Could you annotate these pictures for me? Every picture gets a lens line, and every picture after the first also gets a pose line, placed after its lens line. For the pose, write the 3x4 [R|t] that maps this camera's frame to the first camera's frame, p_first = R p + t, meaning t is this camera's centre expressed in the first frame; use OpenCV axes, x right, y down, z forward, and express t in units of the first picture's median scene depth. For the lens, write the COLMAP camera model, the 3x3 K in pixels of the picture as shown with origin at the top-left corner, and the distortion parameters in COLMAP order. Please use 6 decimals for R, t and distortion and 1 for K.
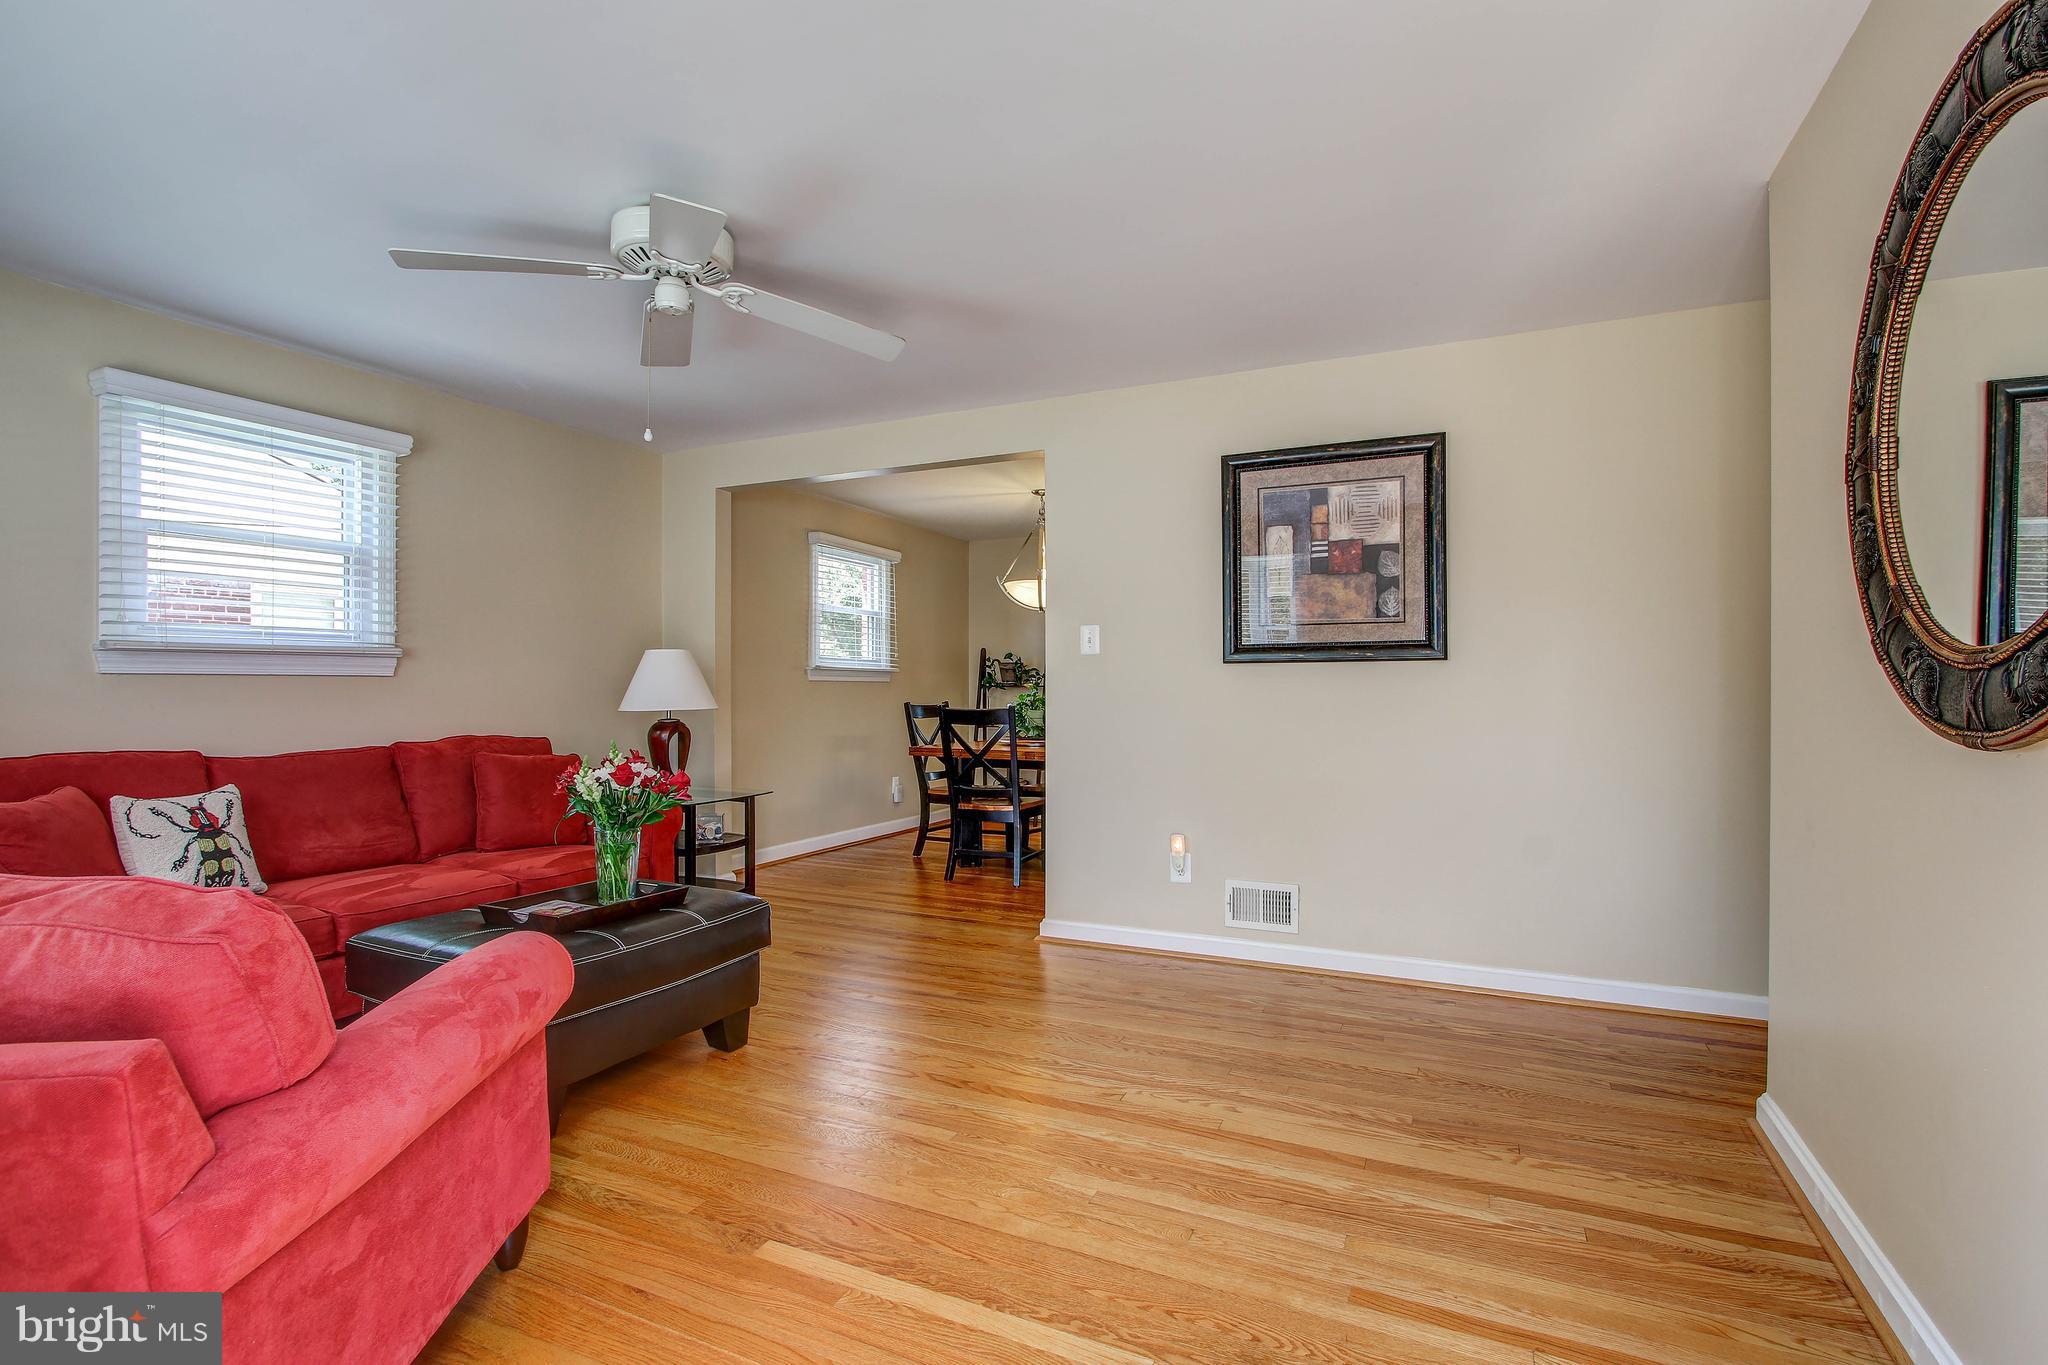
lens RADIAL K [[952.5, 0, 1037.4], [0, 952.5, 692.7], [0, 0, 1]] dist [-0.005924, 0.000317]
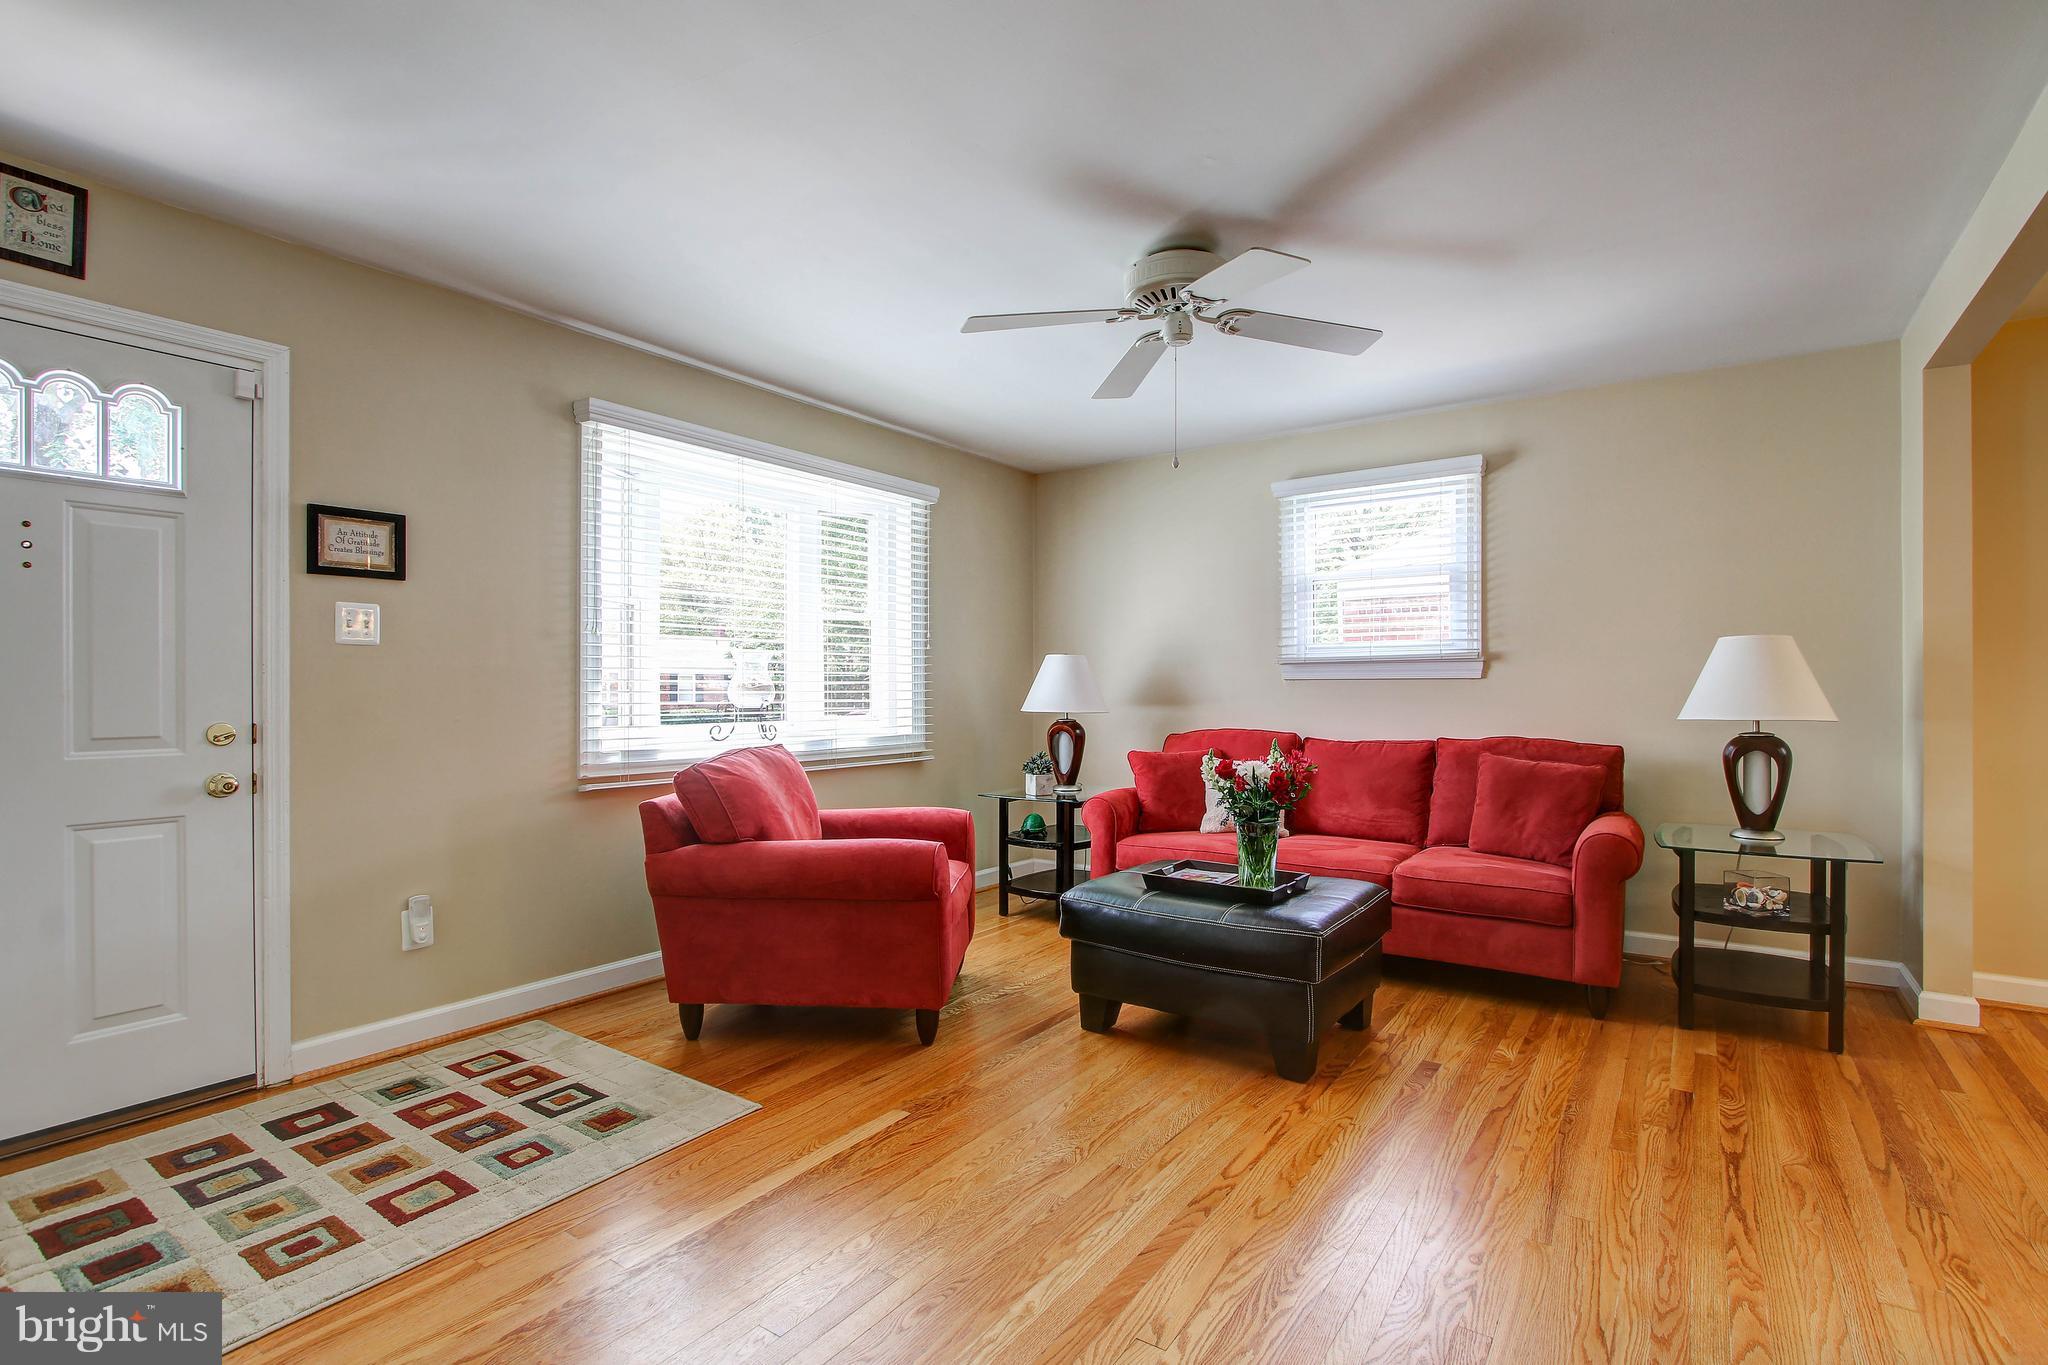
lens RADIAL K [[952.5, 0, 1033.7], [0, 952.5, 688.6], [0, 0, 1]] dist [-0.005924, 0.000317]
pose [[-0.171908, 0.003348, -0.985107, 0.496650], [-0.003075, 0.999988, 0.003936, -0.009121], [0.985108, 0.003706, -0.171896, 0.702979]]
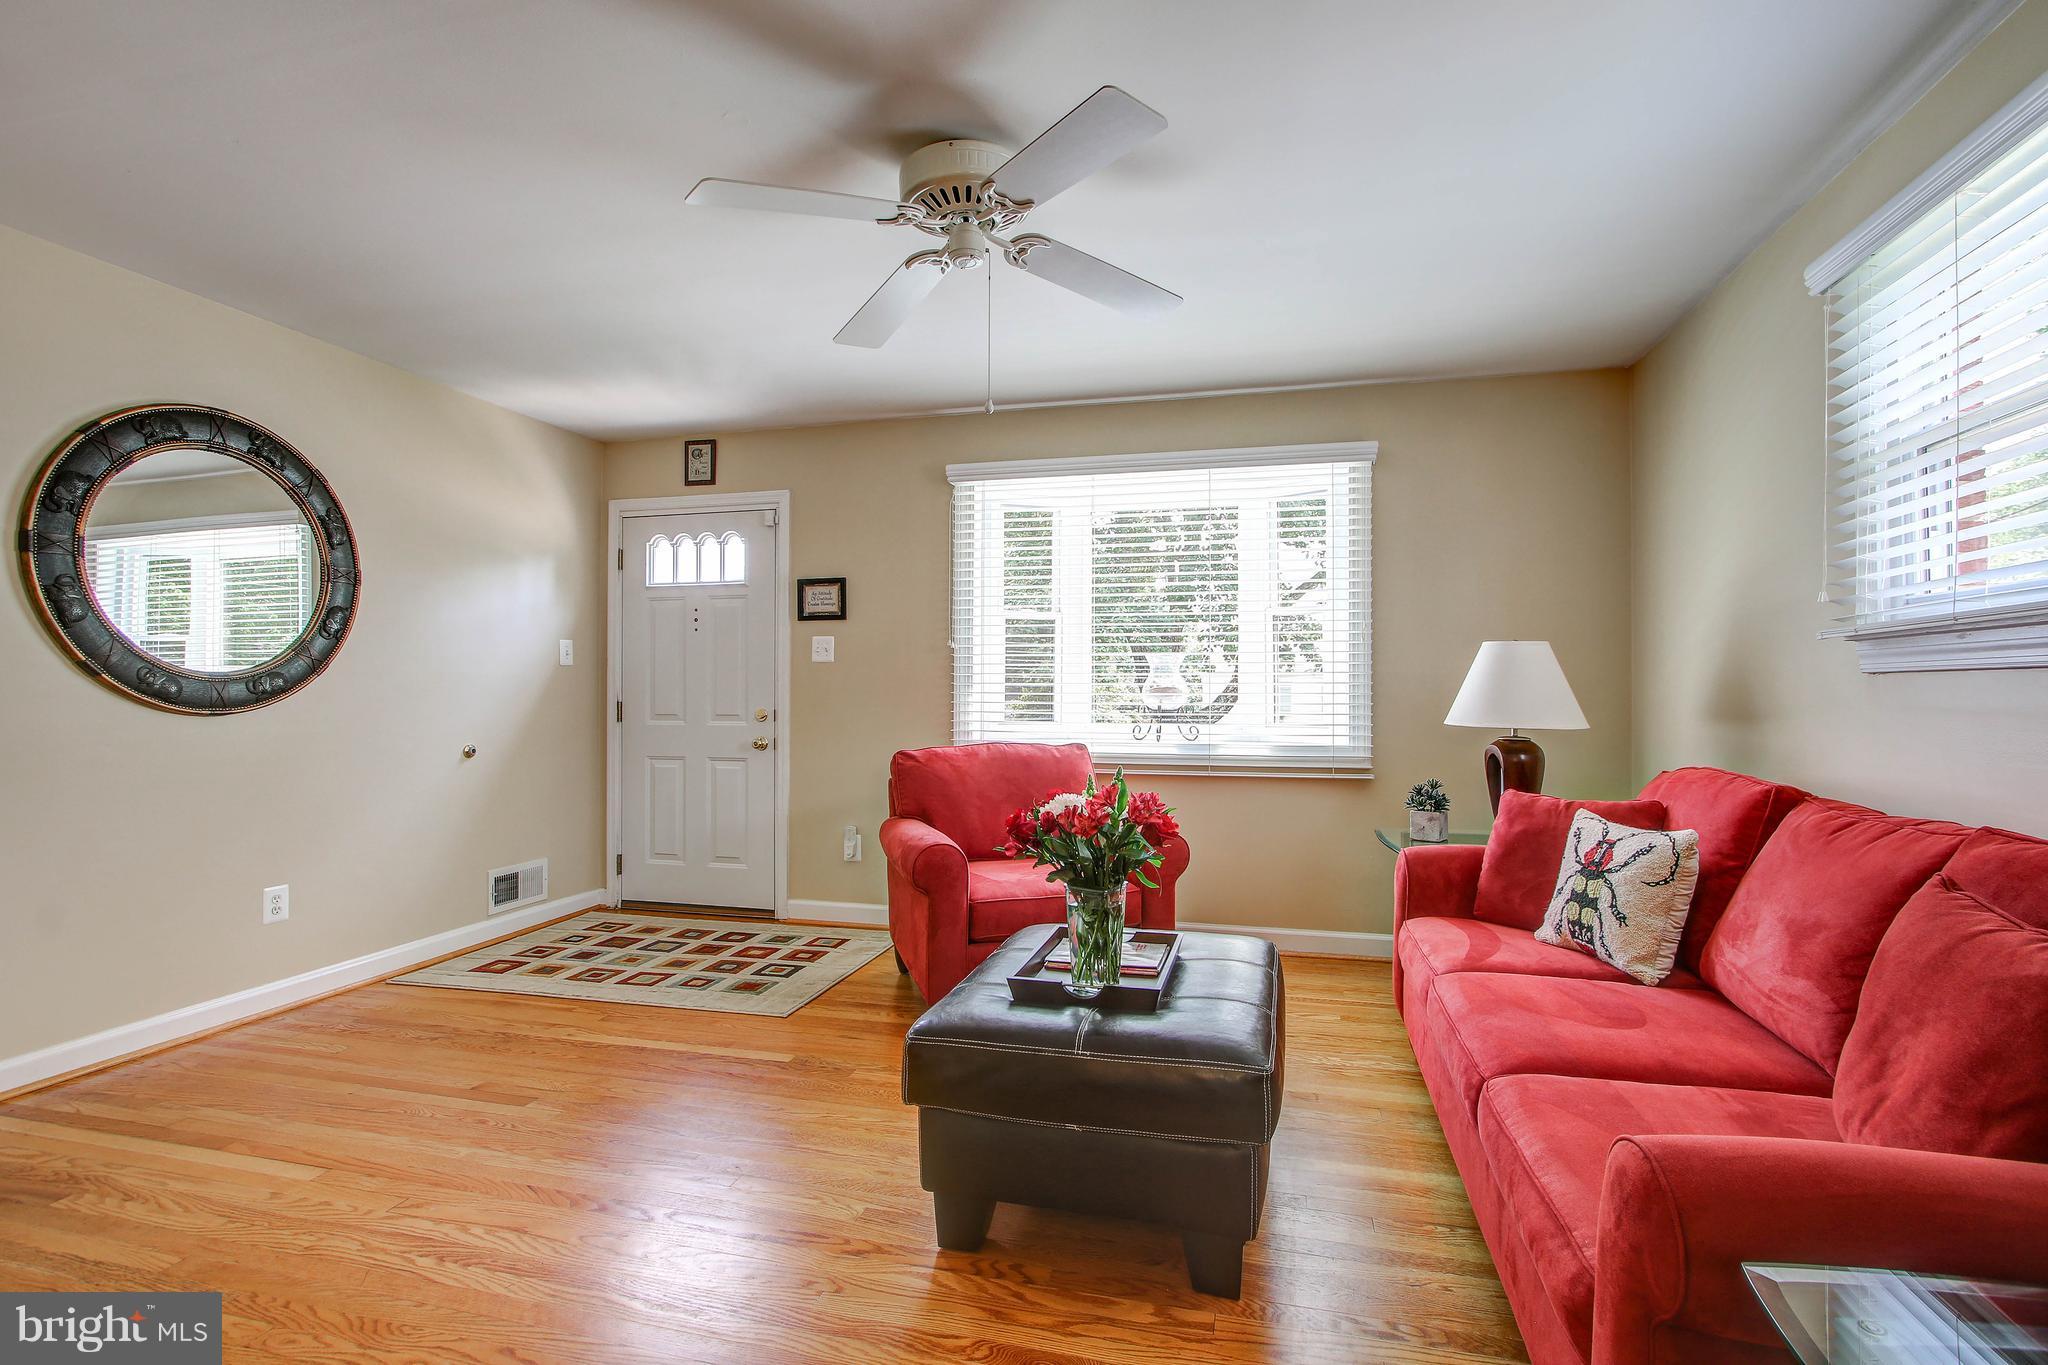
lens RADIAL K [[952.5, 0, 1038.5], [0, 952.5, 684.9], [0, 0, 1]] dist [-0.005924, 0.000317]
pose [[-0.982799, -0.001116, -0.184673, -0.199026], [-0.000248, 0.999989, -0.004725, -0.004860], [0.184676, -0.004598, -0.982789, 1.286380]]
